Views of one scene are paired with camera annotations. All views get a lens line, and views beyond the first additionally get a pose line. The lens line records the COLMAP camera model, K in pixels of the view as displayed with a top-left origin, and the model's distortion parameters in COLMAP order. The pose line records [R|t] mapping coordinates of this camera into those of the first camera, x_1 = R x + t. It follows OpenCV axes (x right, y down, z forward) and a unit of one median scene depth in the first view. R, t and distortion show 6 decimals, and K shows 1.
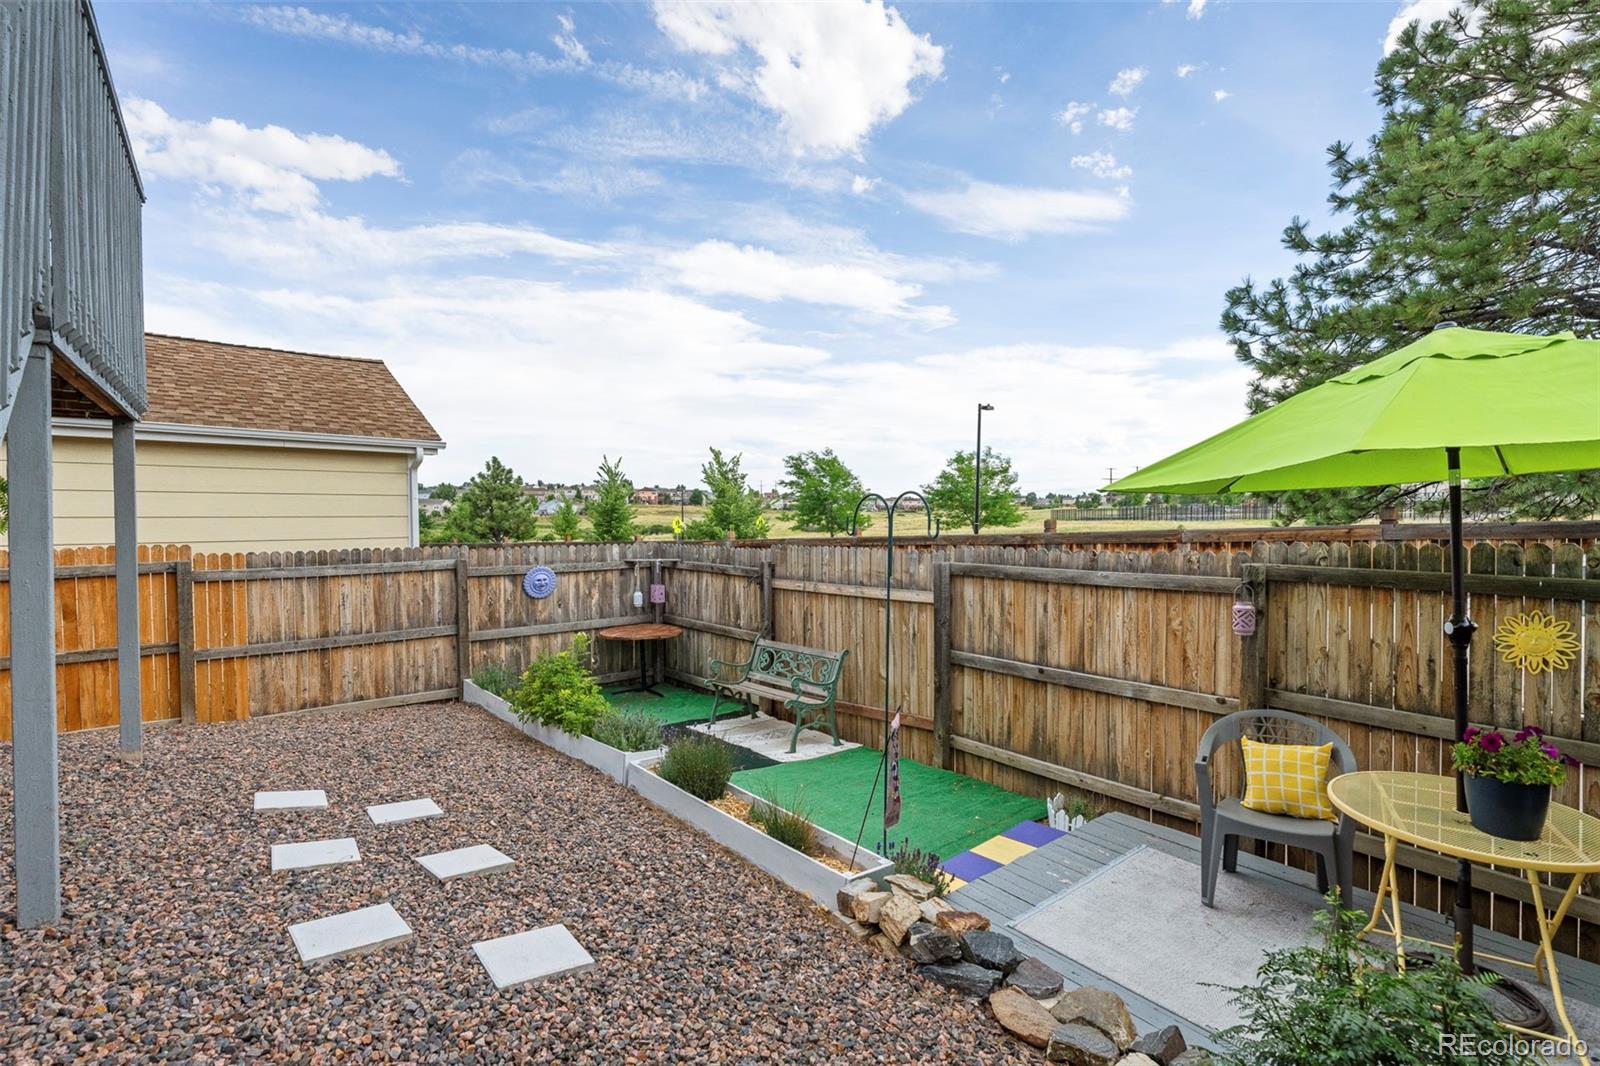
lens RADIAL K [[722.8, 0, 800.0], [0, 722.8, 533.0], [0, 0, 1]] dist [0.000156, 0.000029]
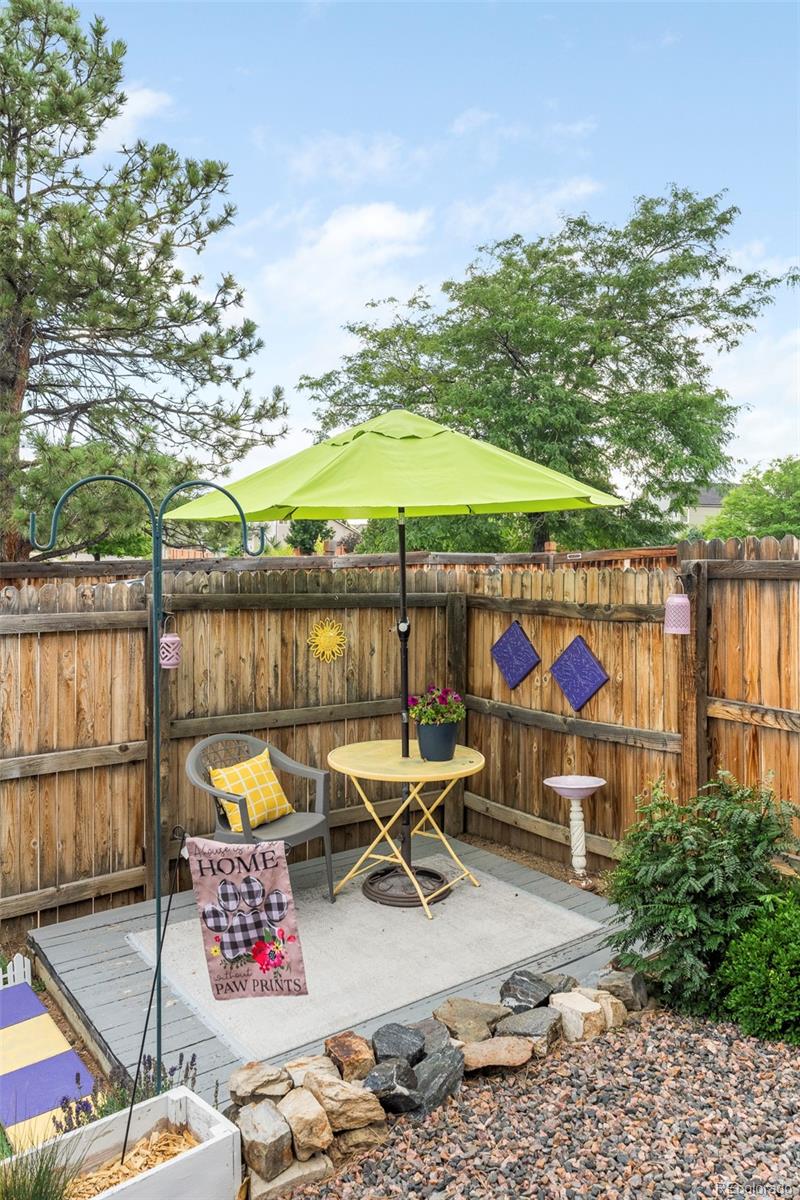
lens RADIAL K [[845.3, 0, 400.0], [0, 845.3, 600.0], [0, 0, 1]] dist [0.006094, 0.002179]
pose [[0.001238, -0.036202, 0.999344, -0.510188], [0.006537, 0.999323, 0.036193, 0.012150], [-0.999978, 0.006488, 0.001474, 0.711055]]
